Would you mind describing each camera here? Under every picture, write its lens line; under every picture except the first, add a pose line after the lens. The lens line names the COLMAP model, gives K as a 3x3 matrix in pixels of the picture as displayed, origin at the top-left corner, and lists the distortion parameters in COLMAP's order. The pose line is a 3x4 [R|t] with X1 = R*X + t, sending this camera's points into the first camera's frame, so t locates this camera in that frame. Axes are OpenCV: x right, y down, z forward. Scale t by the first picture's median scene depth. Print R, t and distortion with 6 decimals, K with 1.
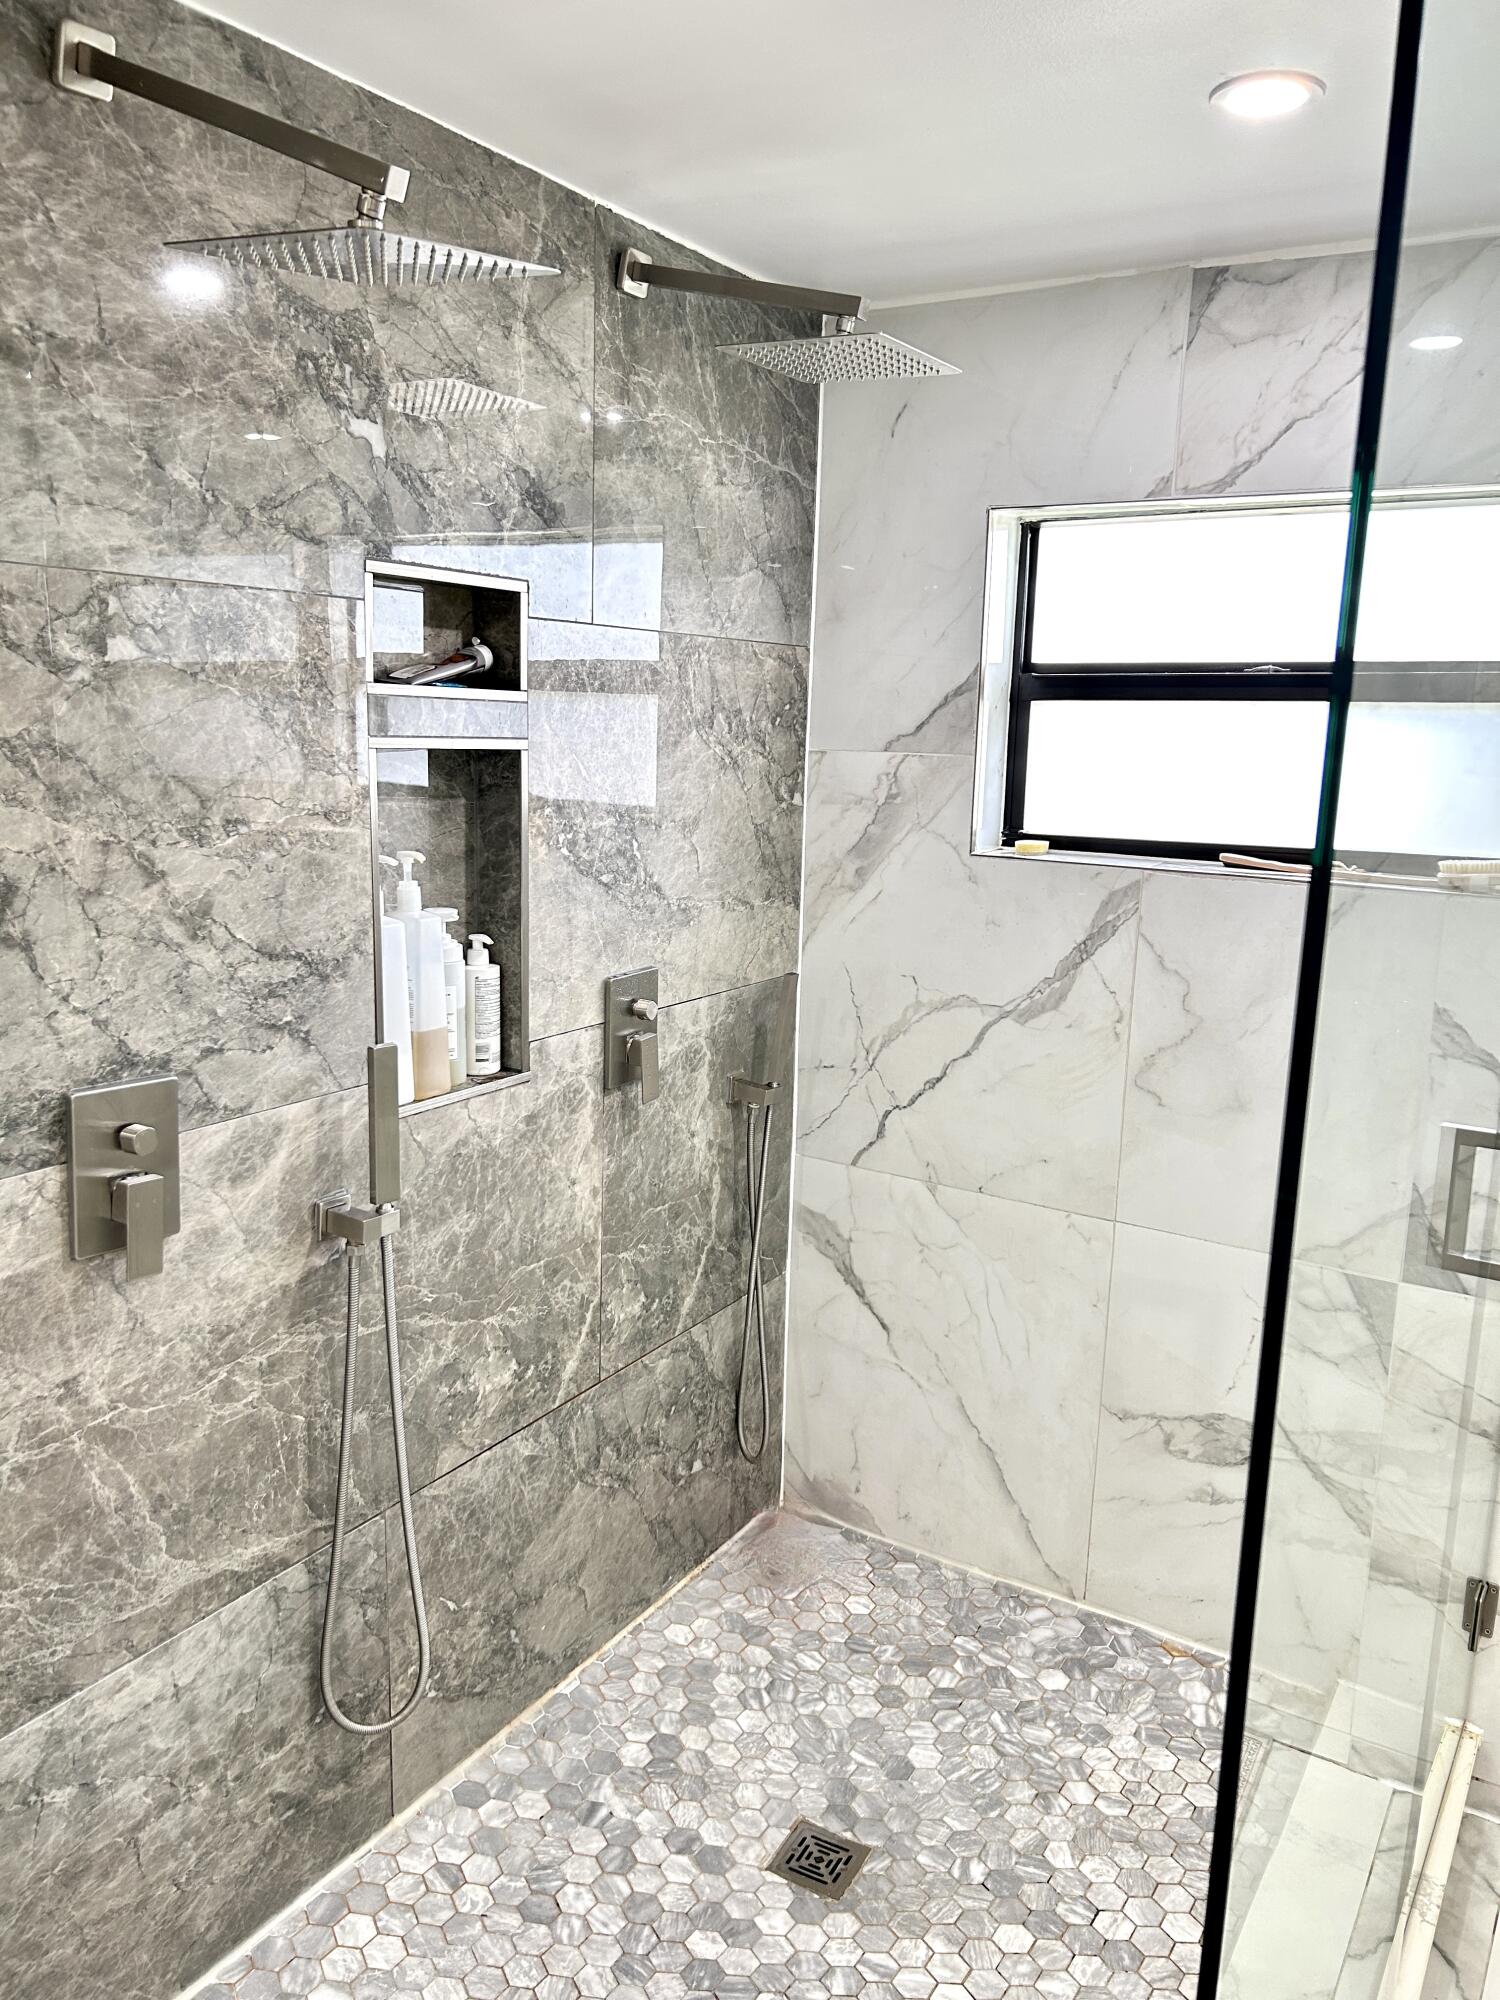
lens RADIAL K [[1505.1, 0, 744.1], [0, 1505.1, 1004.1], [0, 0, 1]] dist [0.059447, -0.070658]
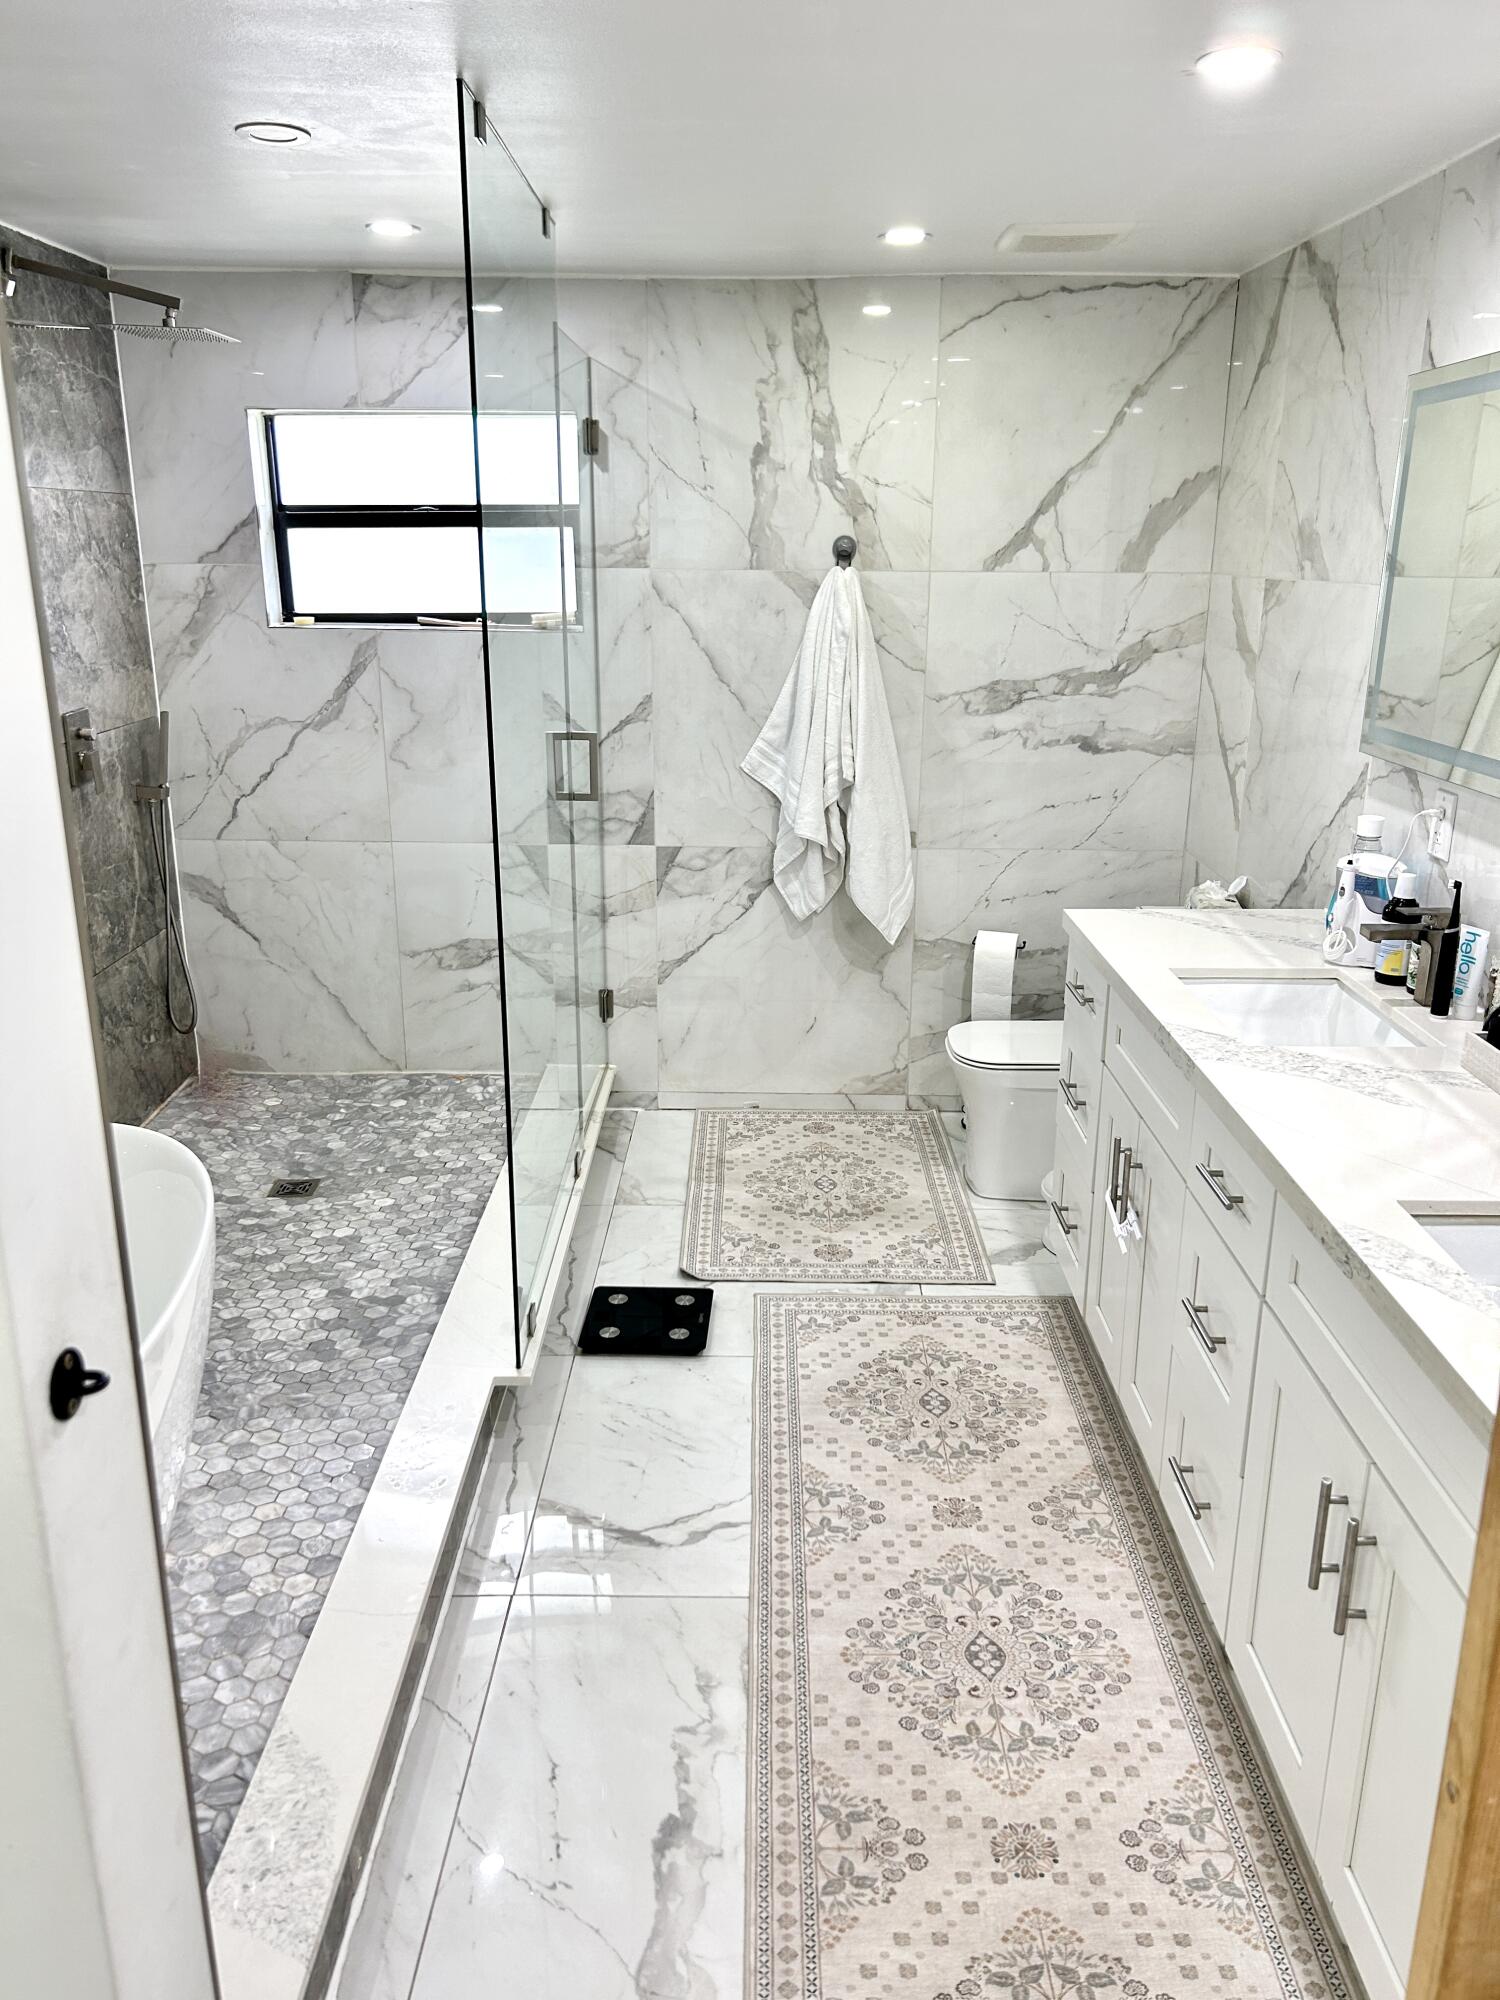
lens RADIAL K [[1505.1, 0, 748.3], [0, 1505.1, 995.9], [0, 0, 1]] dist [0.059447, -0.070658]
pose [[0.851888, -0.177972, 0.492558, -0.315291], [0.122040, 0.982057, 0.143769, 0.131526], [-0.509307, -0.062364, 0.858322, -0.760042]]
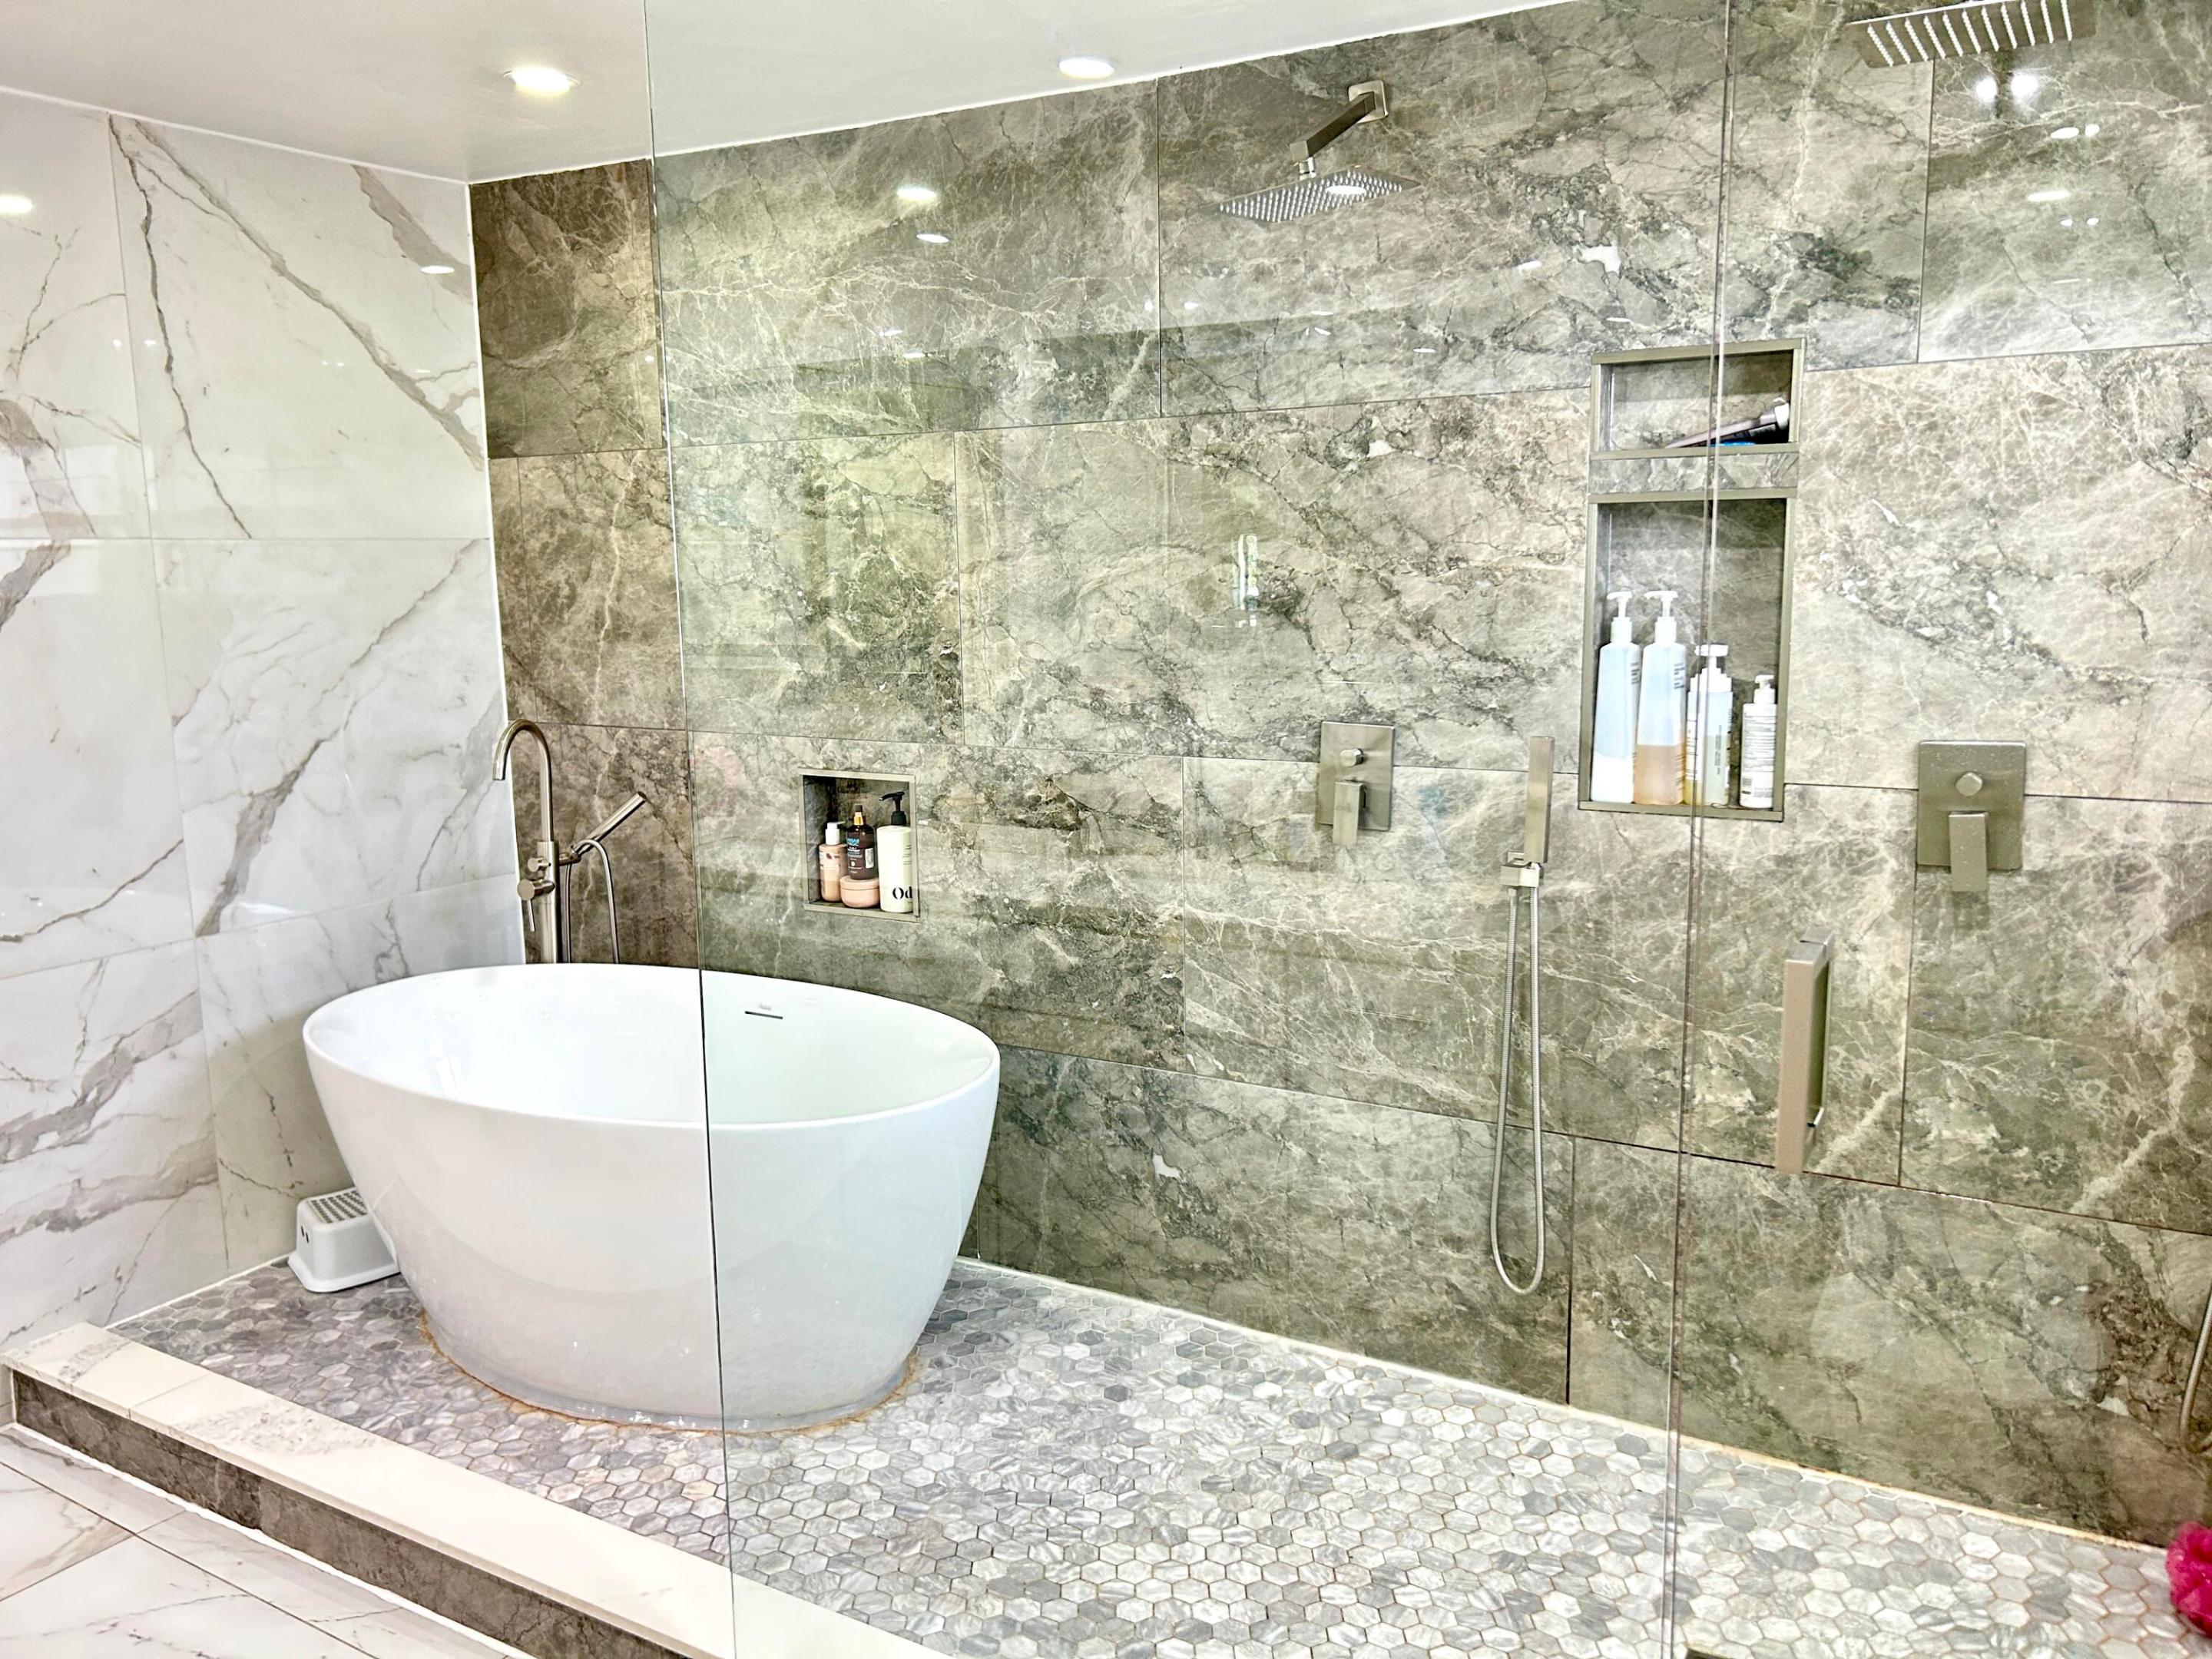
lens RADIAL K [[1664.6, 0, 1083.2], [0, 1664.6, 819.9], [0, 0, 1]] dist [0.059447, -0.070658]
pose [[0.022228, 0.127712, -0.991562, 0.915425], [-0.170359, 0.977786, 0.122118, -0.008444], [0.985131, 0.166207, 0.043491, 0.449066]]
